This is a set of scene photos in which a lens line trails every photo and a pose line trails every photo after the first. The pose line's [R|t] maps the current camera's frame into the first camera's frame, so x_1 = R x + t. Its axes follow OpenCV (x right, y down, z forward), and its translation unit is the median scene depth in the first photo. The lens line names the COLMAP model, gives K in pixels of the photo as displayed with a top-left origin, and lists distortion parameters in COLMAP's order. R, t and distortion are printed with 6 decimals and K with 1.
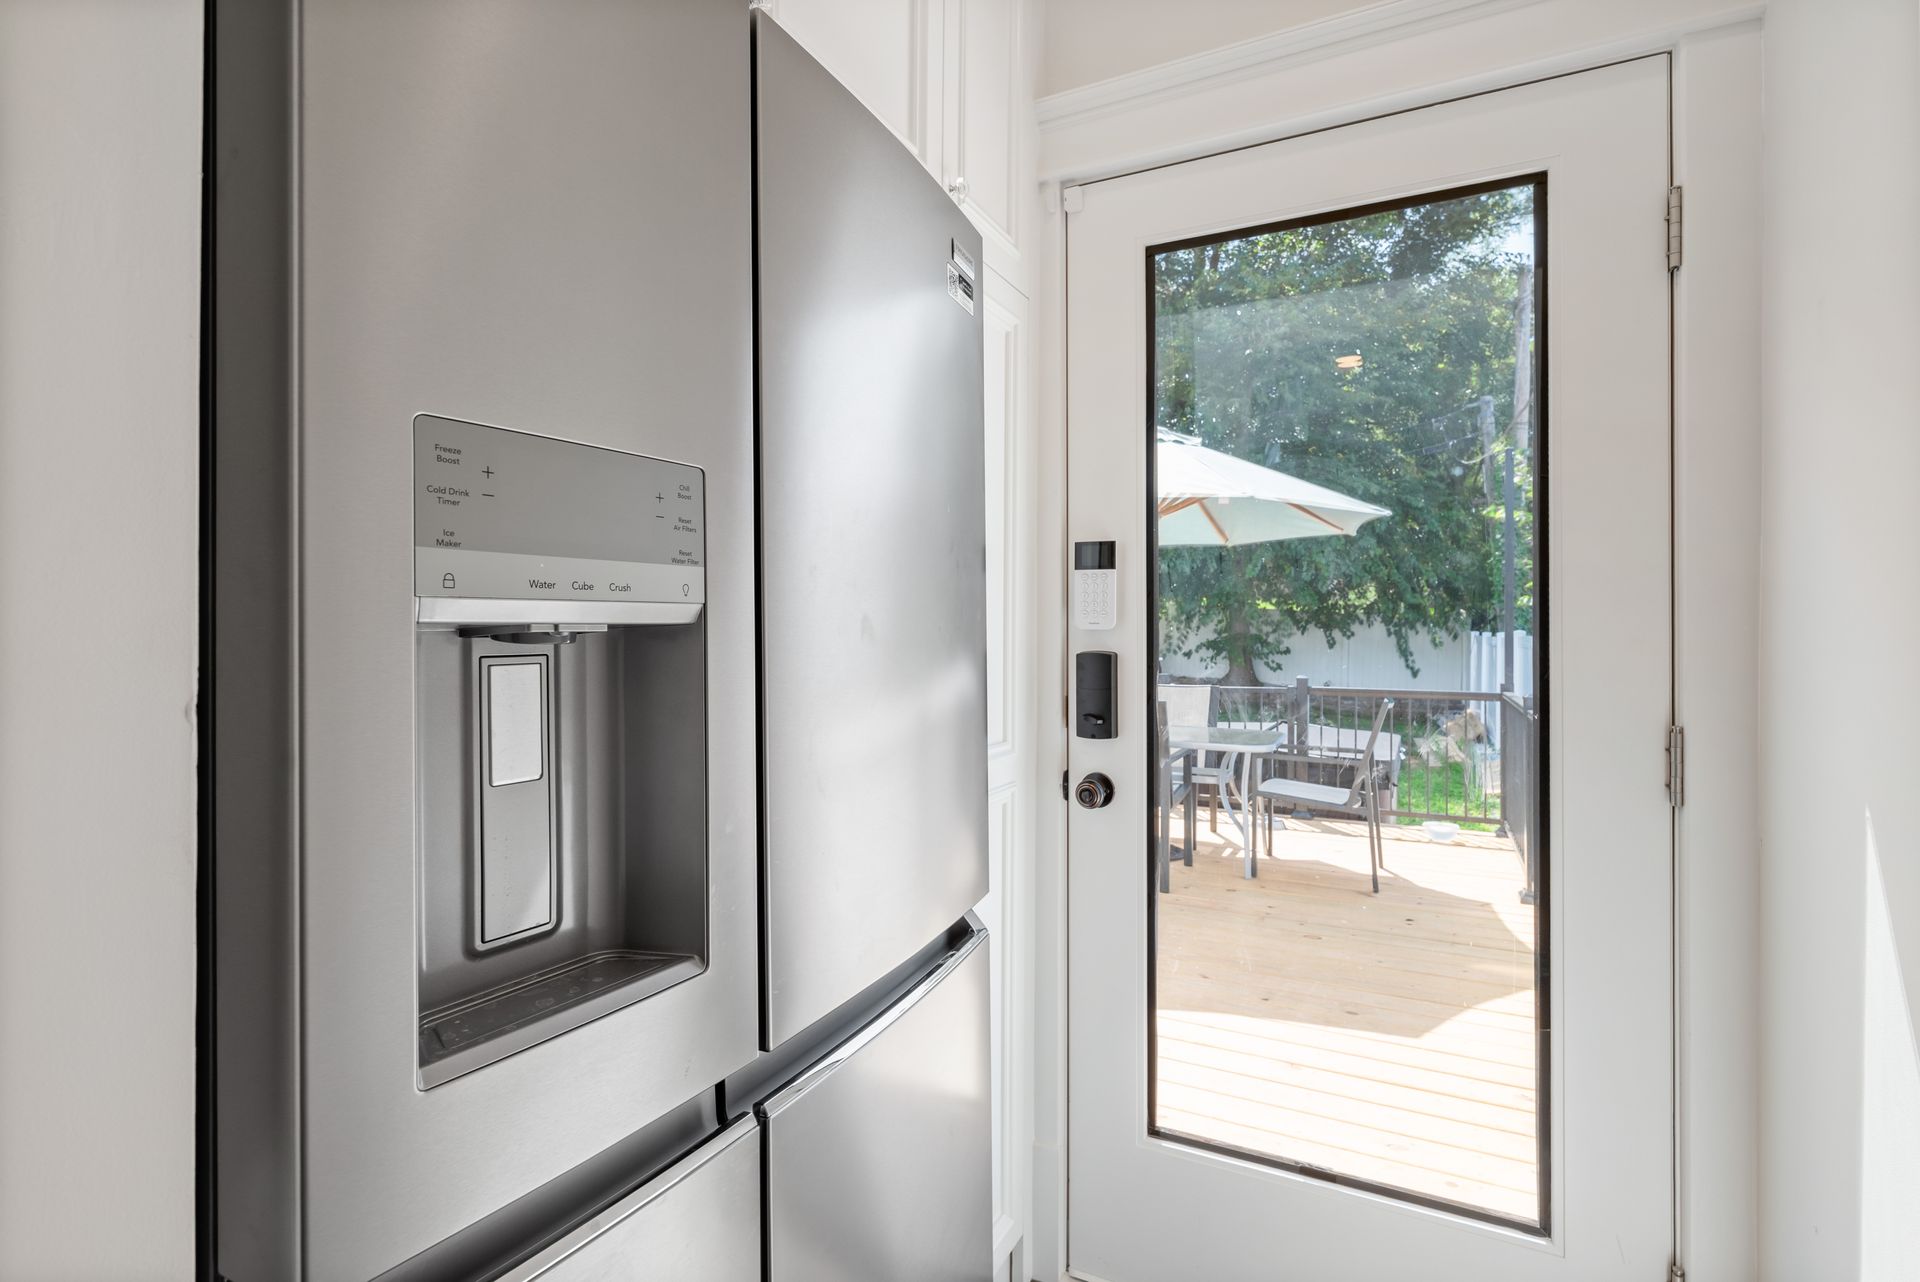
lens RADIAL K [[981.5, 0, 950.8], [0, 981.5, 626.9], [0, 0, 1]] dist [0.000454, 0.000150]
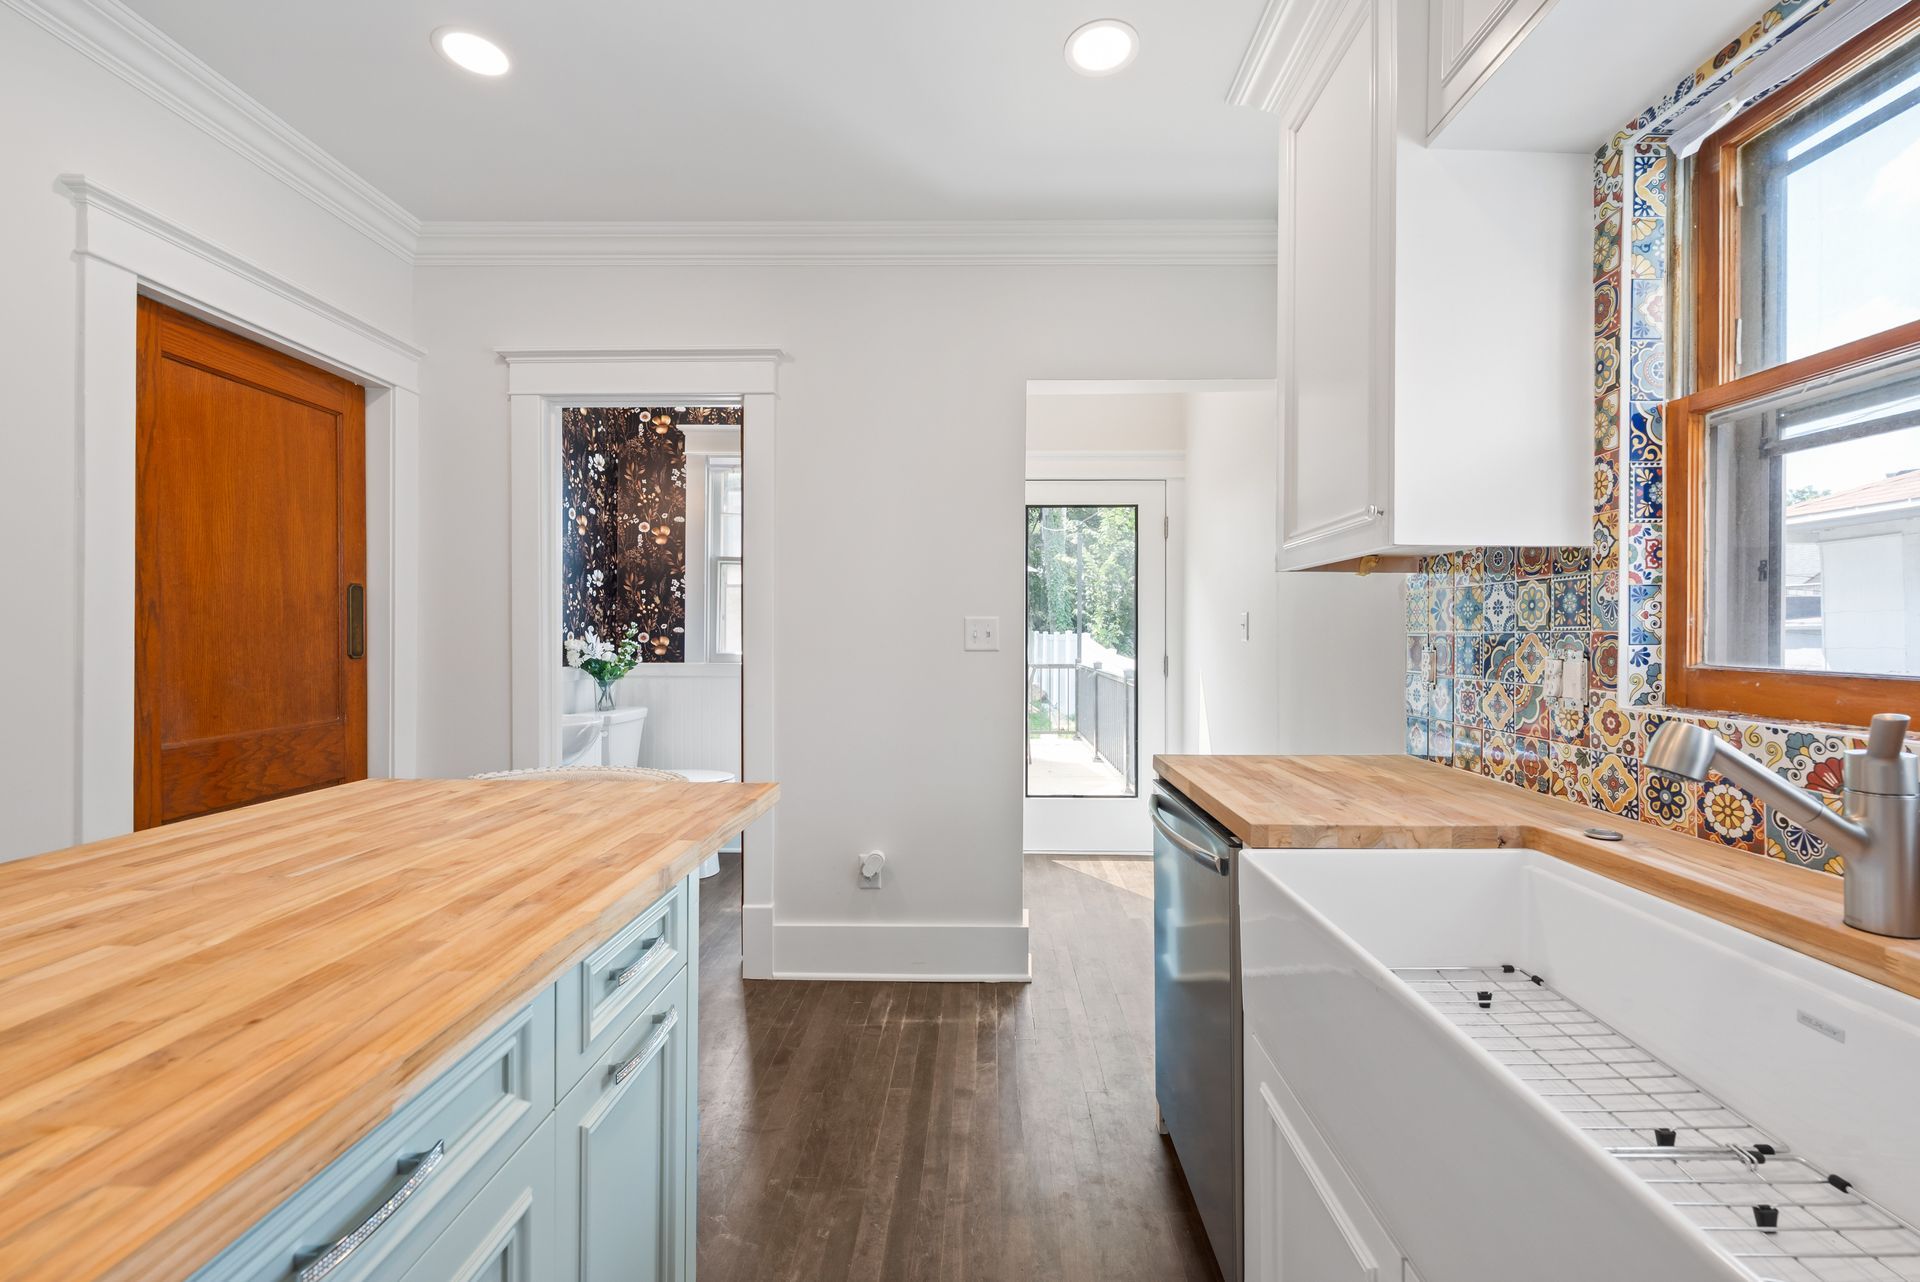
lens RADIAL K [[981.5, 0, 950.8], [0, 981.5, 626.9], [0, 0, 1]] dist [0.000454, 0.000150]
pose [[0.896299, -0.001679, 0.443447, -0.528876], [0.003193, 0.999991, -0.002667, 0.000162], [-0.443439, 0.003806, 0.896297, -0.634205]]
